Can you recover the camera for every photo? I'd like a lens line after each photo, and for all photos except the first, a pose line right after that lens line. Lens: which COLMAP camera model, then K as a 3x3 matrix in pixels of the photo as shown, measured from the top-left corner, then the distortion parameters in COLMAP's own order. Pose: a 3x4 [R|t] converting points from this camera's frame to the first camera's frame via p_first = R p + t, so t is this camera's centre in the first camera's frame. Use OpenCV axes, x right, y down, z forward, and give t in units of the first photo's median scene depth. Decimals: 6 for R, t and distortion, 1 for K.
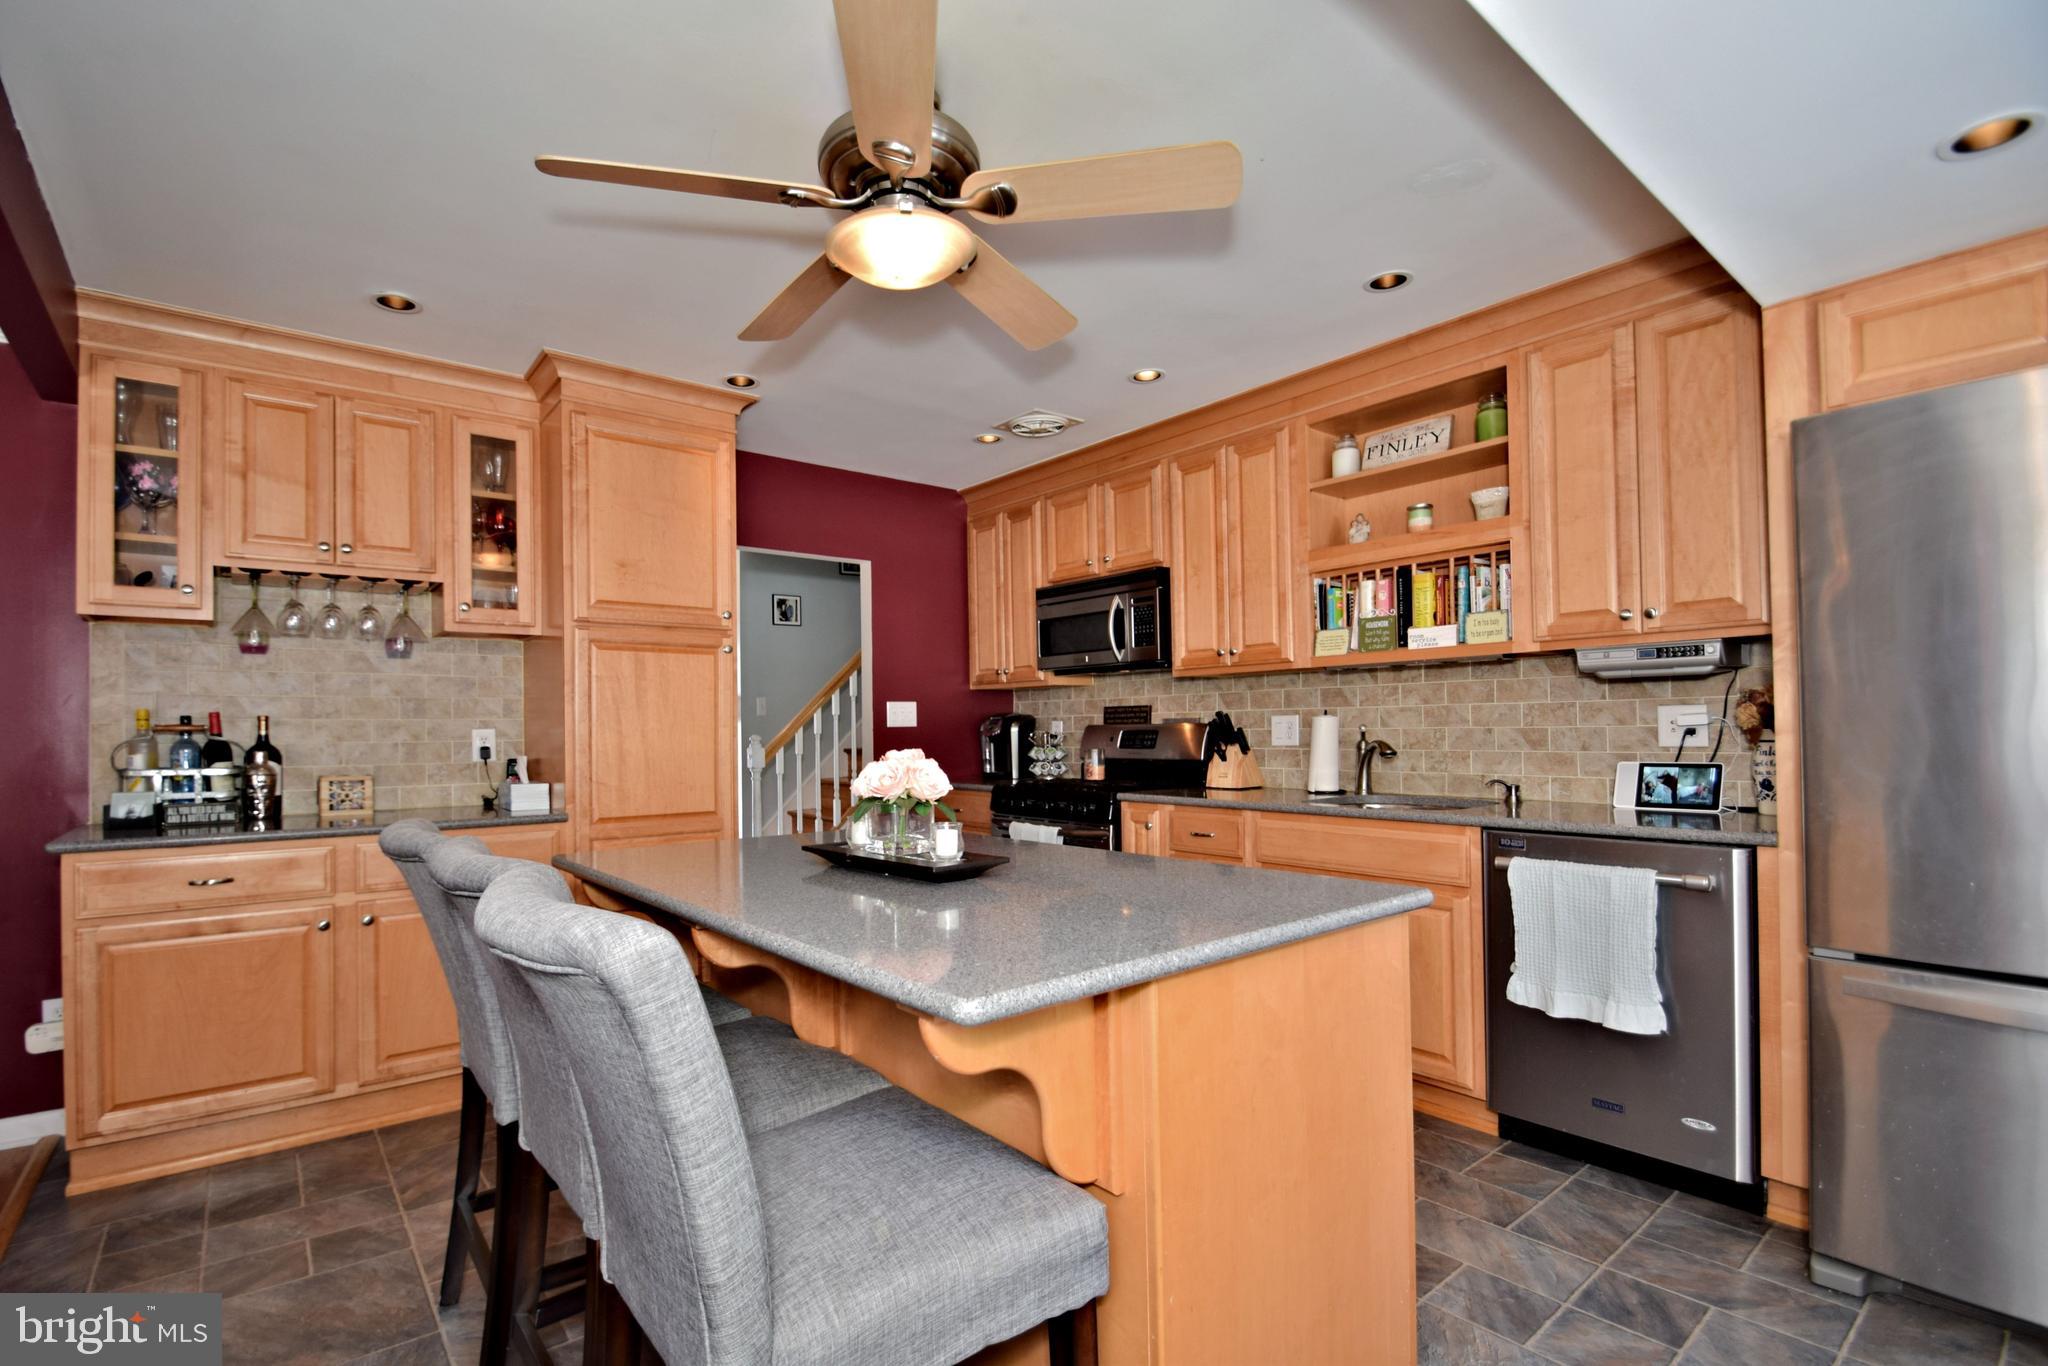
lens RADIAL K [[936.6, 0, 974.7], [0, 936.6, 714.0], [0, 0, 1]] dist [0.000537, -0.020213]
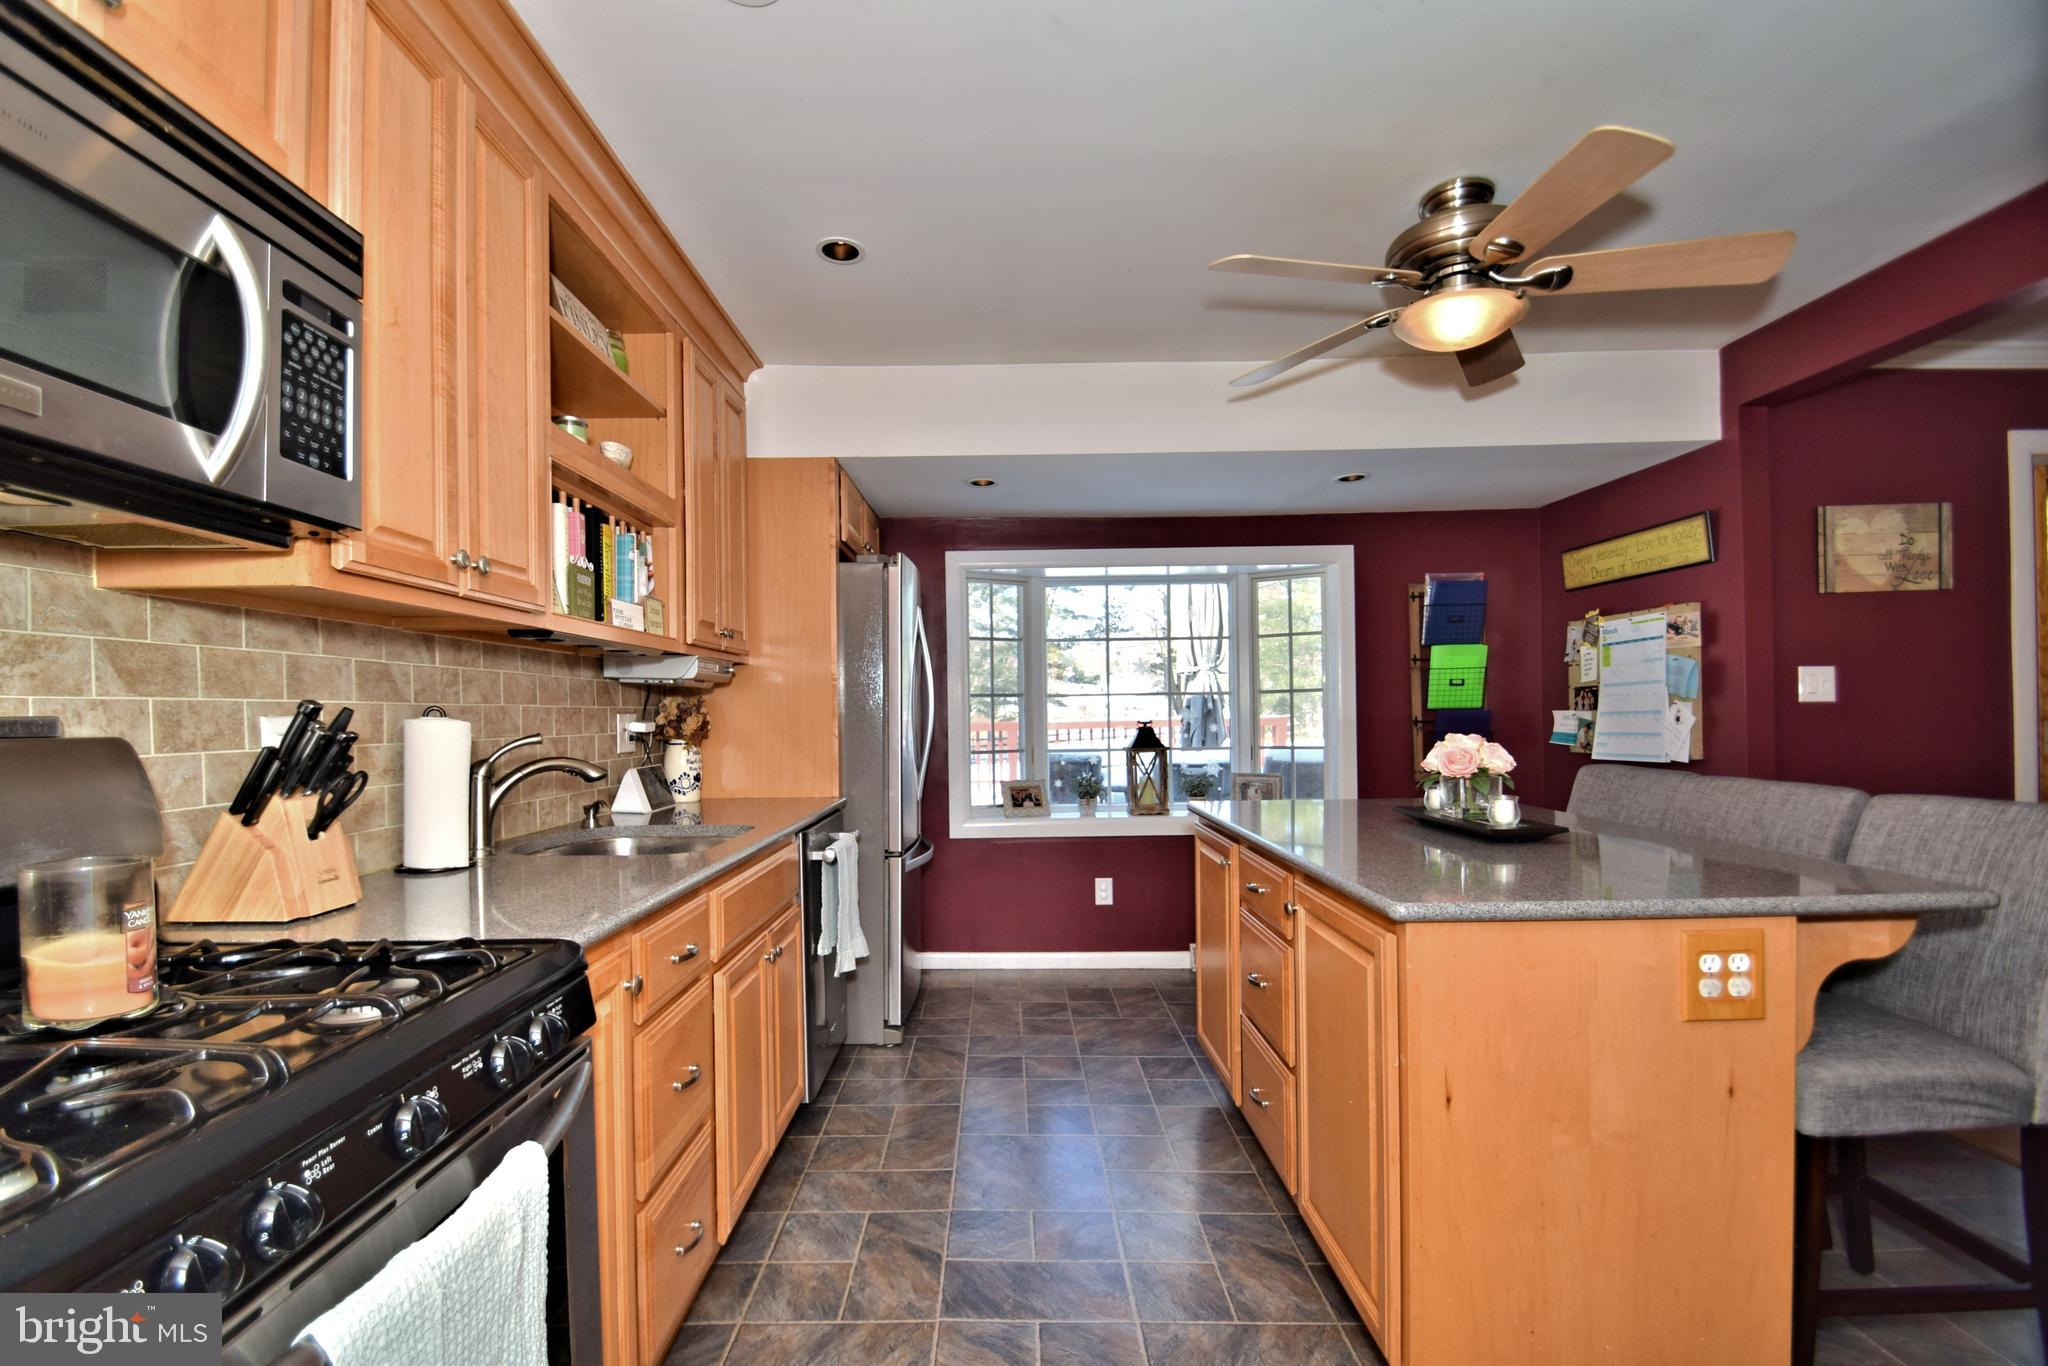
lens RADIAL K [[923.4, 0, 988.0], [0, 923.4, 718.0], [0, 0, 1]] dist [0.017357, -0.019526]
pose [[-0.783907, 0.018764, 0.620594, -0.189776], [0.012044, 0.999815, -0.015015, 0.014134], [-0.620761, -0.004296, -0.783988, 1.315291]]
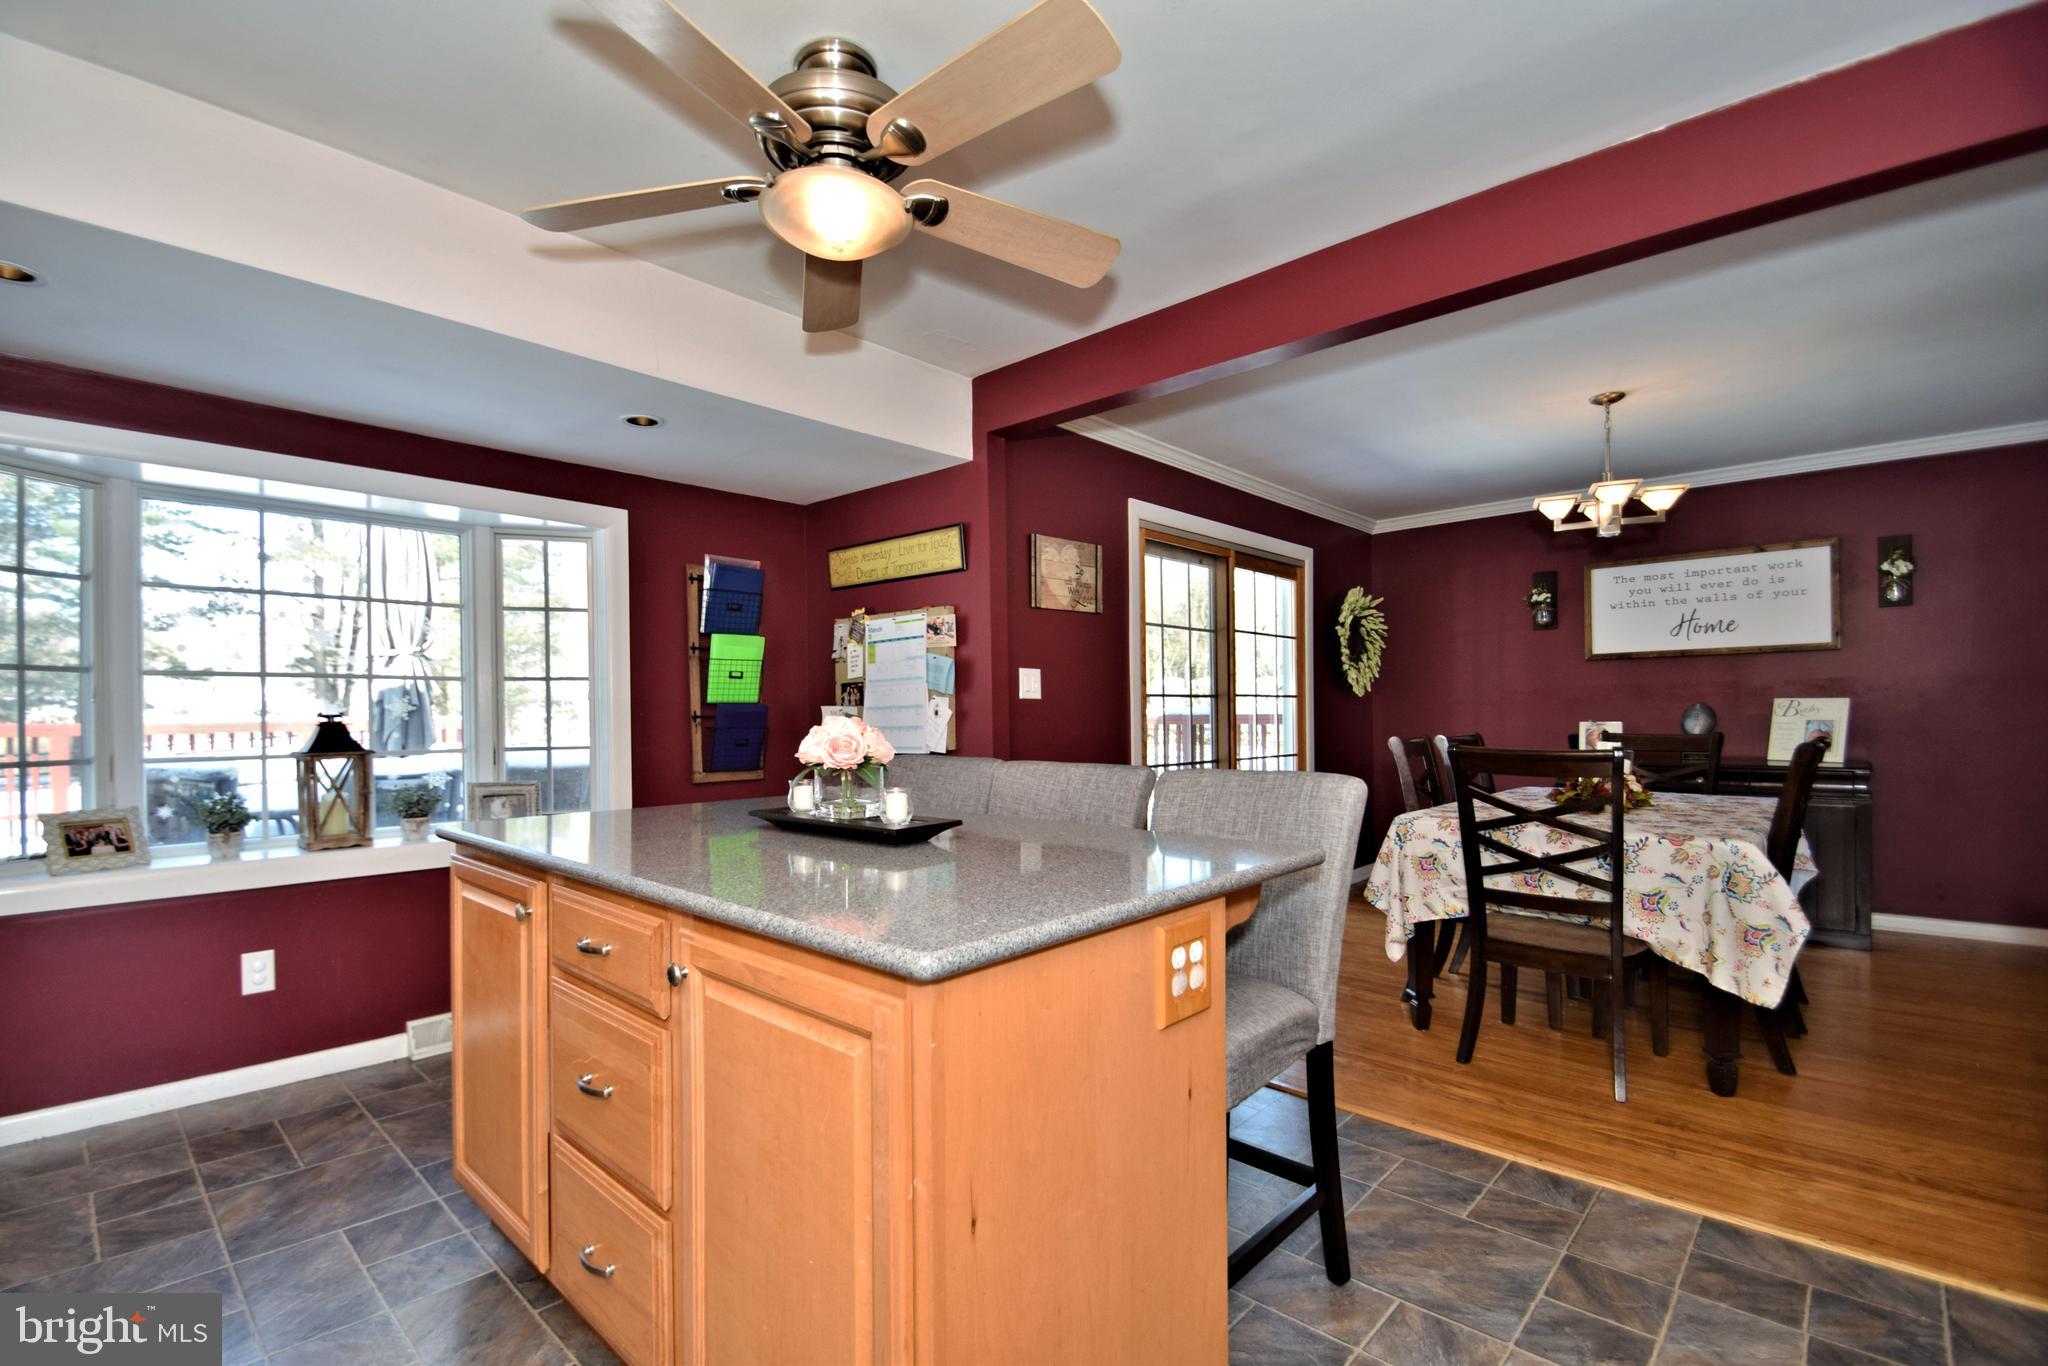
lens RADIAL K [[923.4, 0, 988.0], [0, 923.4, 718.0], [0, 0, 1]] dist [0.017357, -0.019526]
pose [[-0.988671, 0.017381, -0.149087, -0.043521], [0.019105, 0.999766, -0.010134, 0.028144], [0.148876, -0.012867, -0.988772, 1.135395]]
